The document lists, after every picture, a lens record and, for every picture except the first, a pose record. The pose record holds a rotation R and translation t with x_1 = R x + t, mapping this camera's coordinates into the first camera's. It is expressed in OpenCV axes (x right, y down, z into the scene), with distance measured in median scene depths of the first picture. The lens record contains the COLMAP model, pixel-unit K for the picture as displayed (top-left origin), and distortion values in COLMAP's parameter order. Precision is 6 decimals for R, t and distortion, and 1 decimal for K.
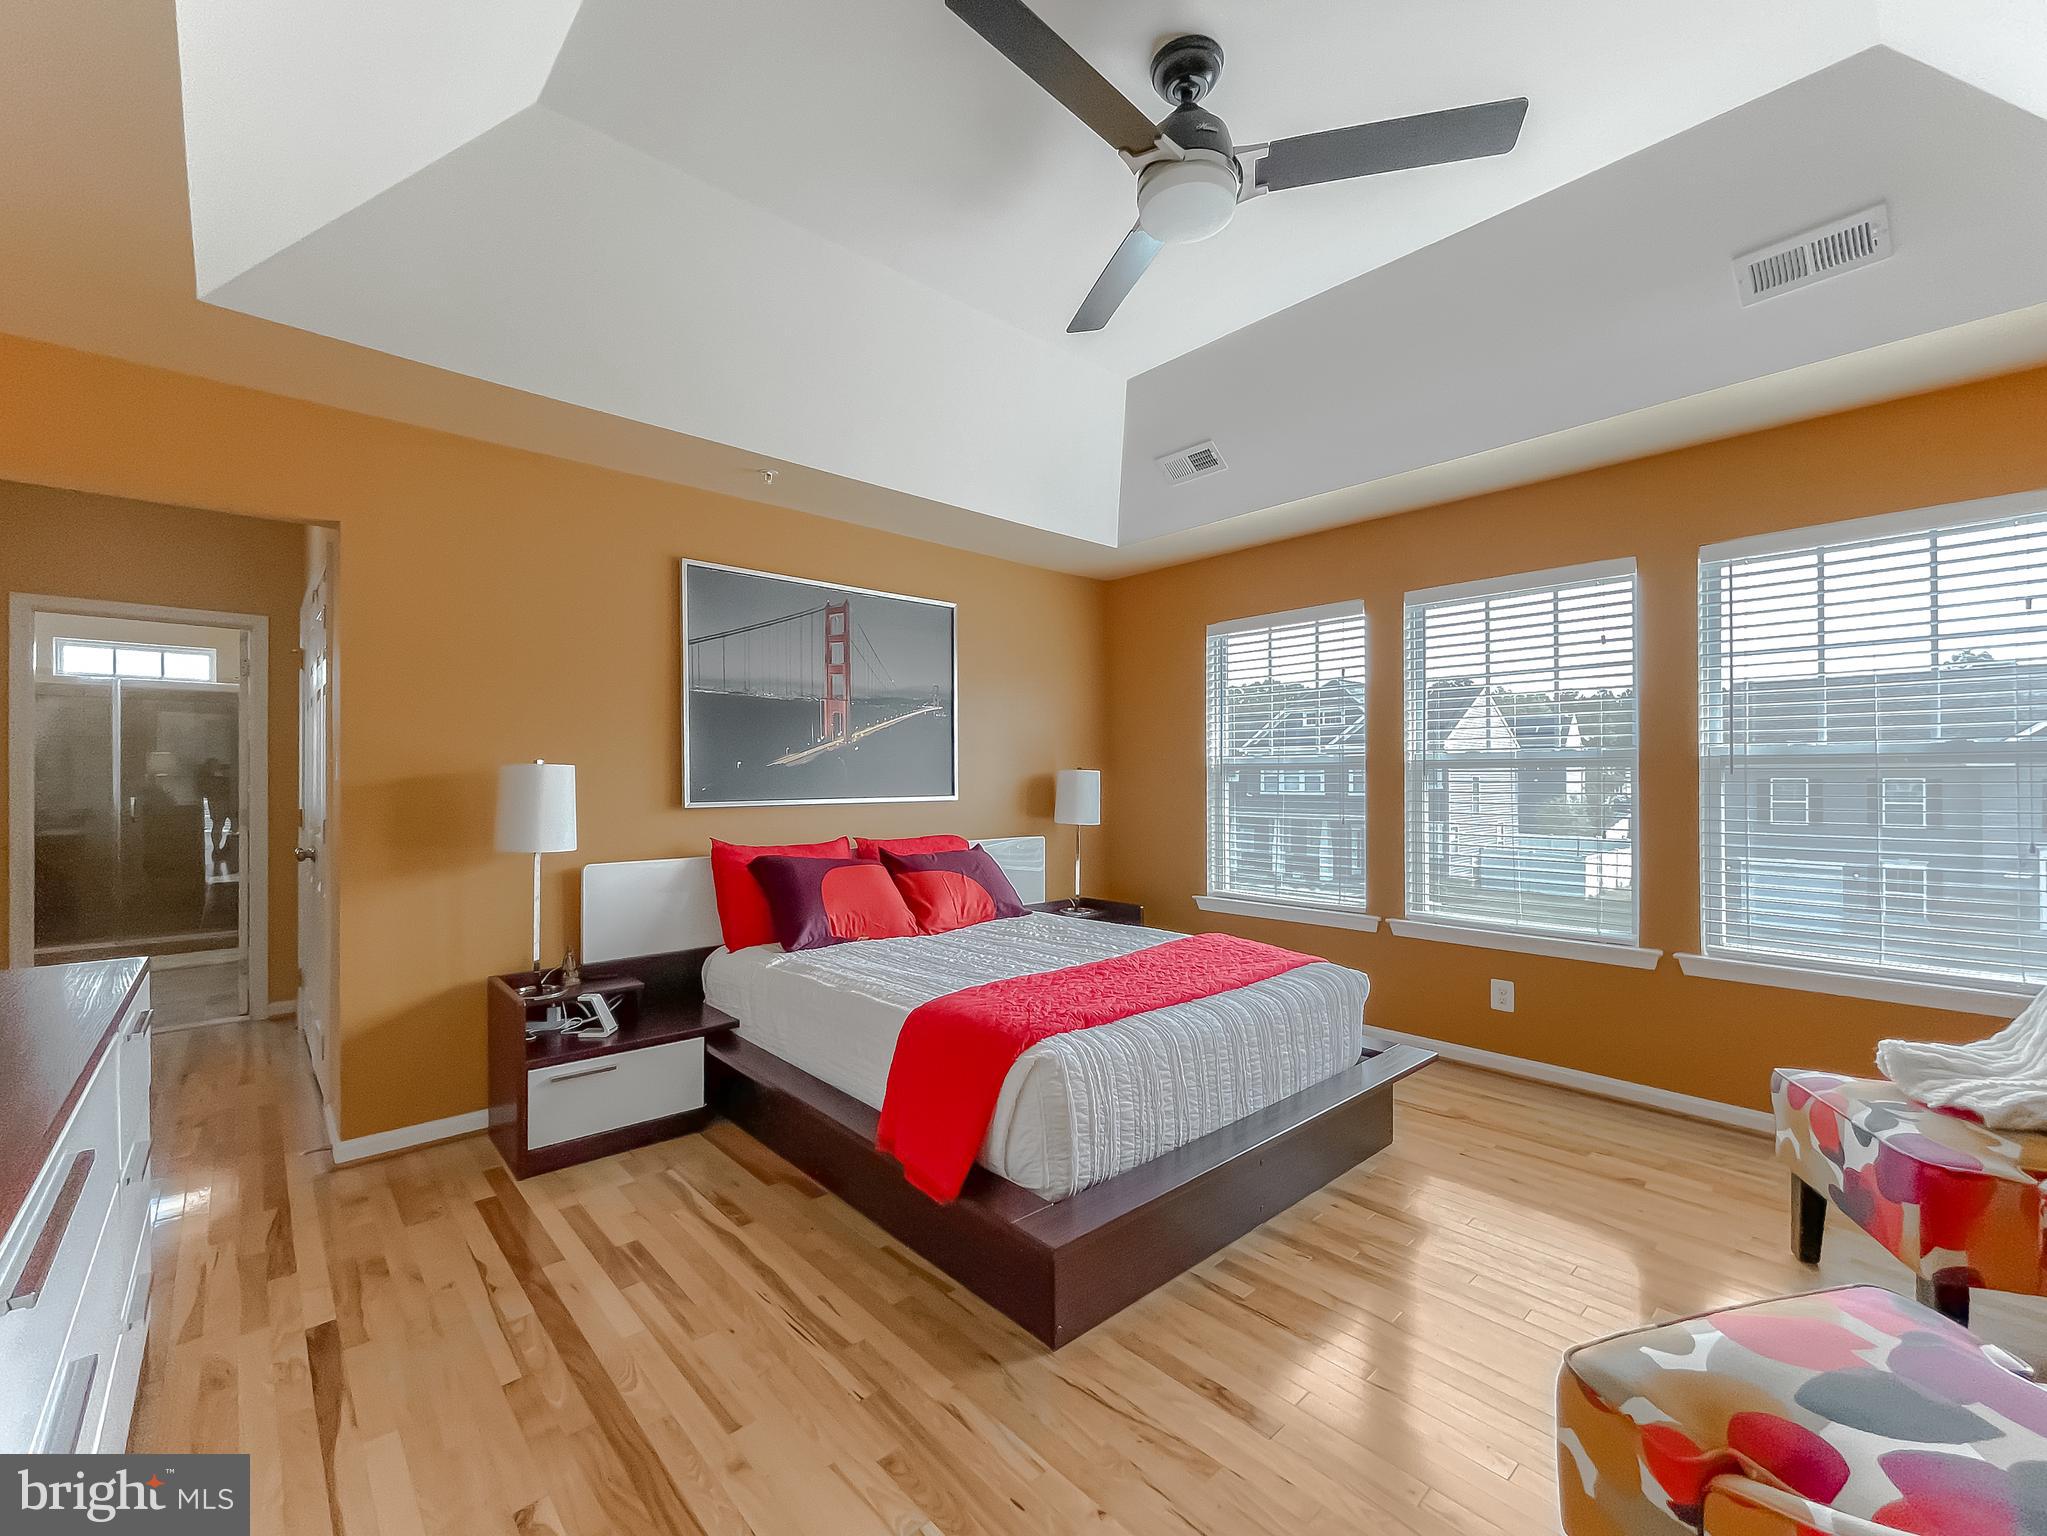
lens RADIAL K [[851.5, 0, 1015.4], [0, 851.5, 775.8], [0, 0, 1]] dist [0.000303, -0.000360]
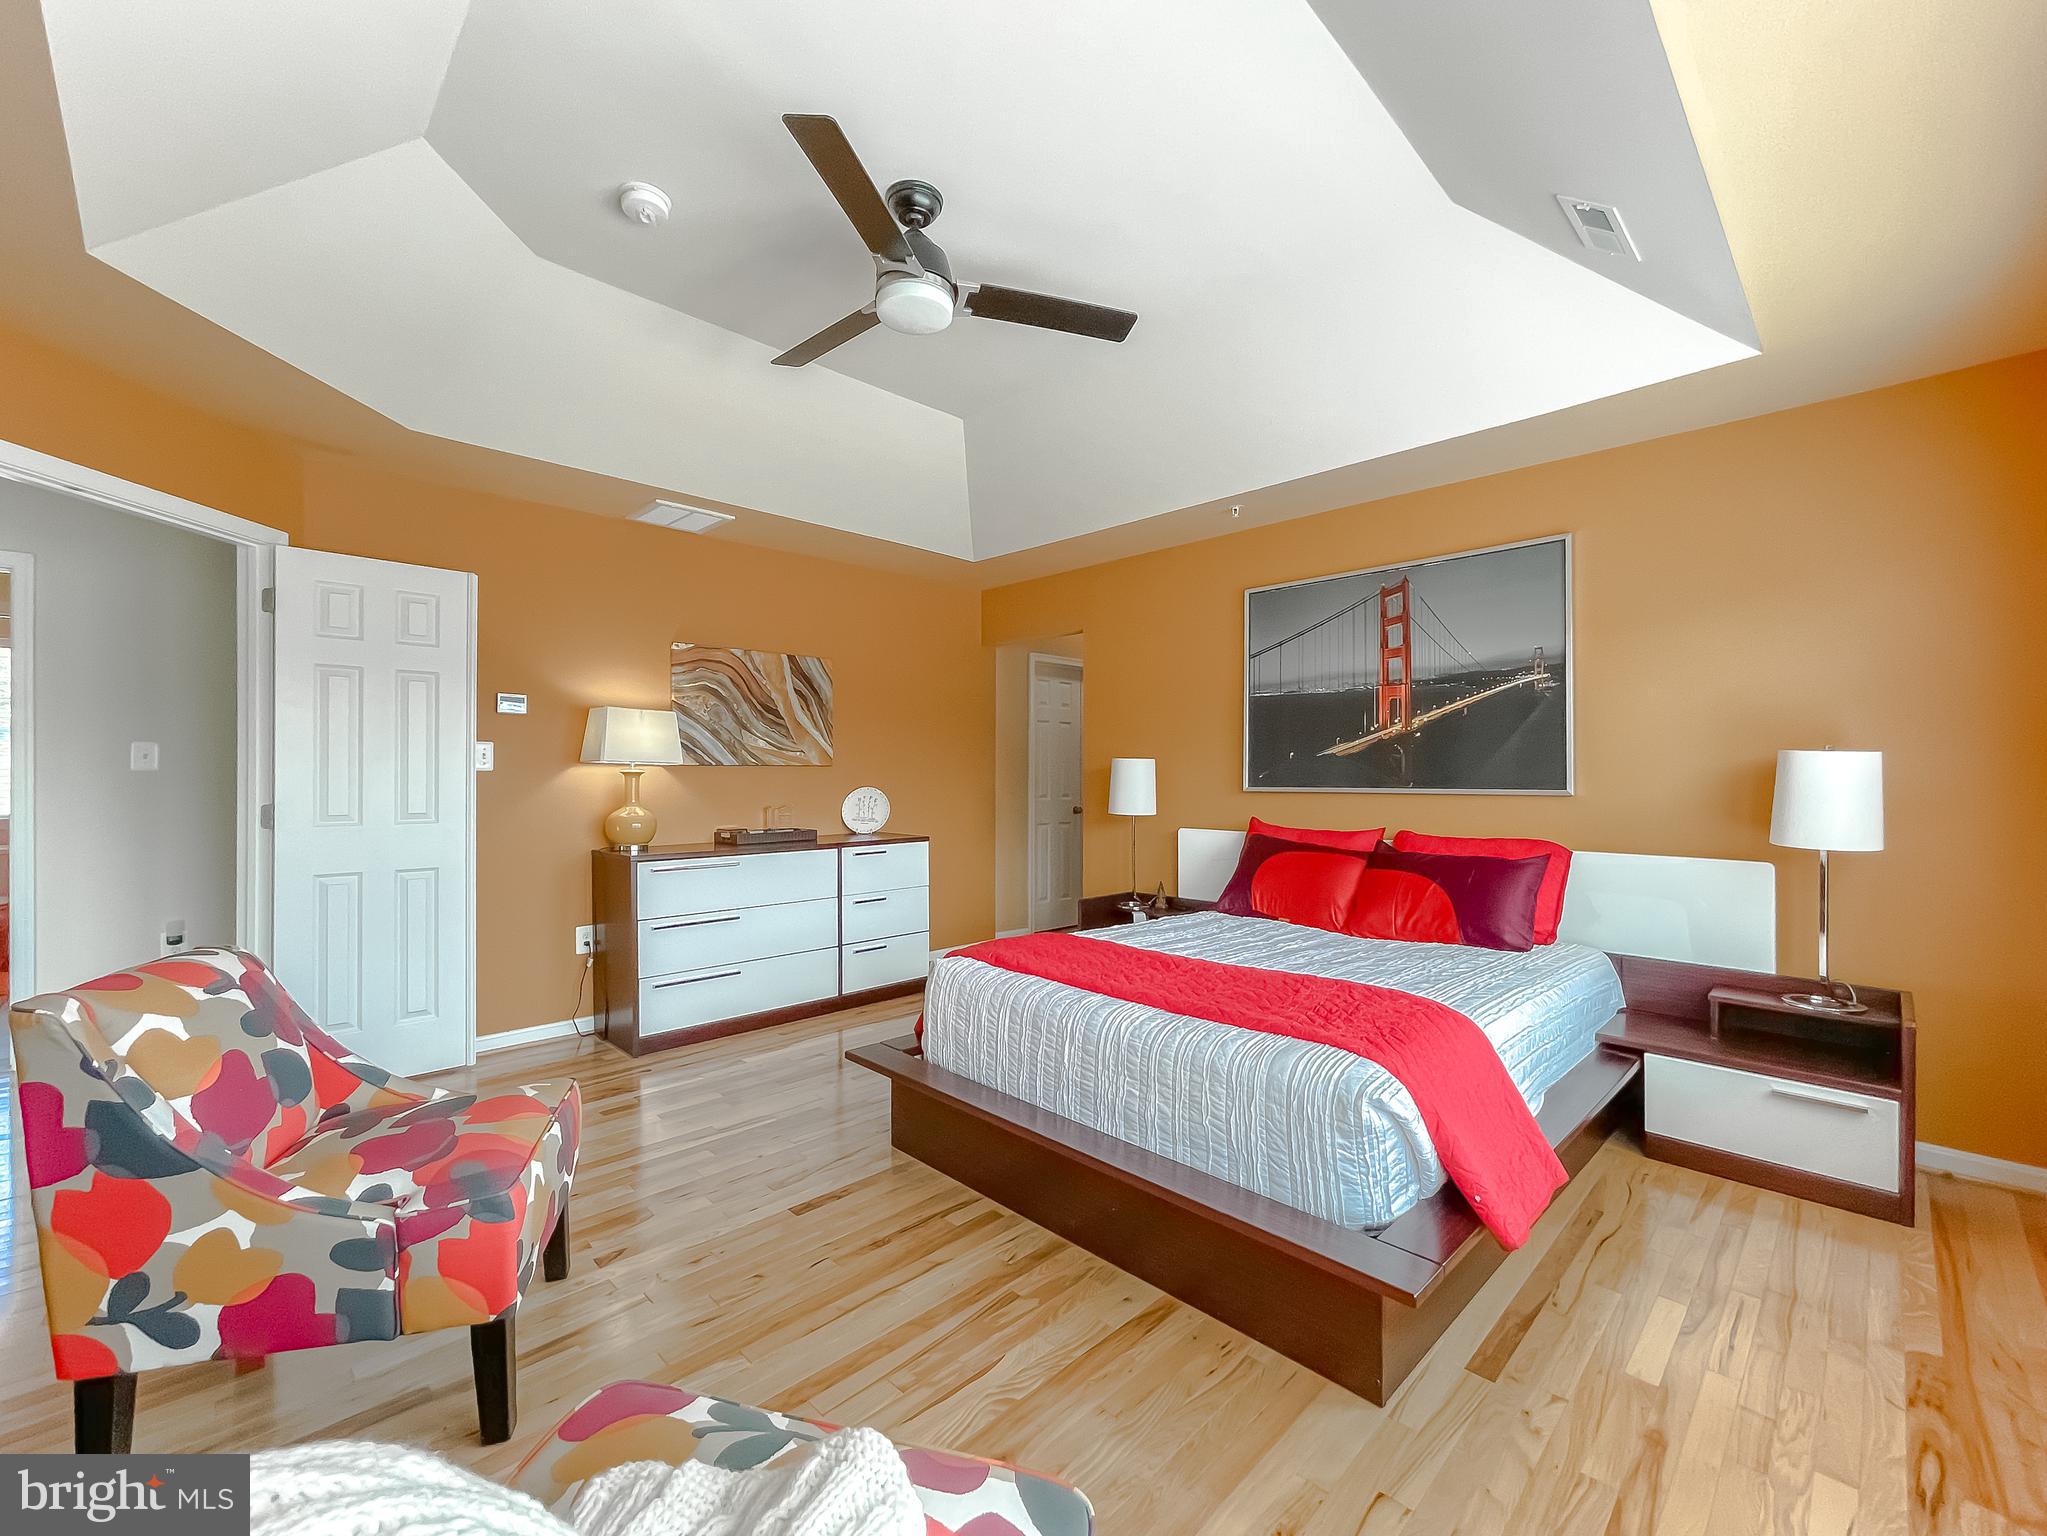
lens RADIAL K [[851.5, 0, 1025.8], [0, 851.5, 772.6], [0, 0, 1]] dist [0.000303, -0.000360]
pose [[0.040562, 0.000521, -0.999177, 0.733659], [-0.000191, 1.000000, 0.000514, 0.009093], [0.999177, 0.000170, 0.040562, 0.552714]]
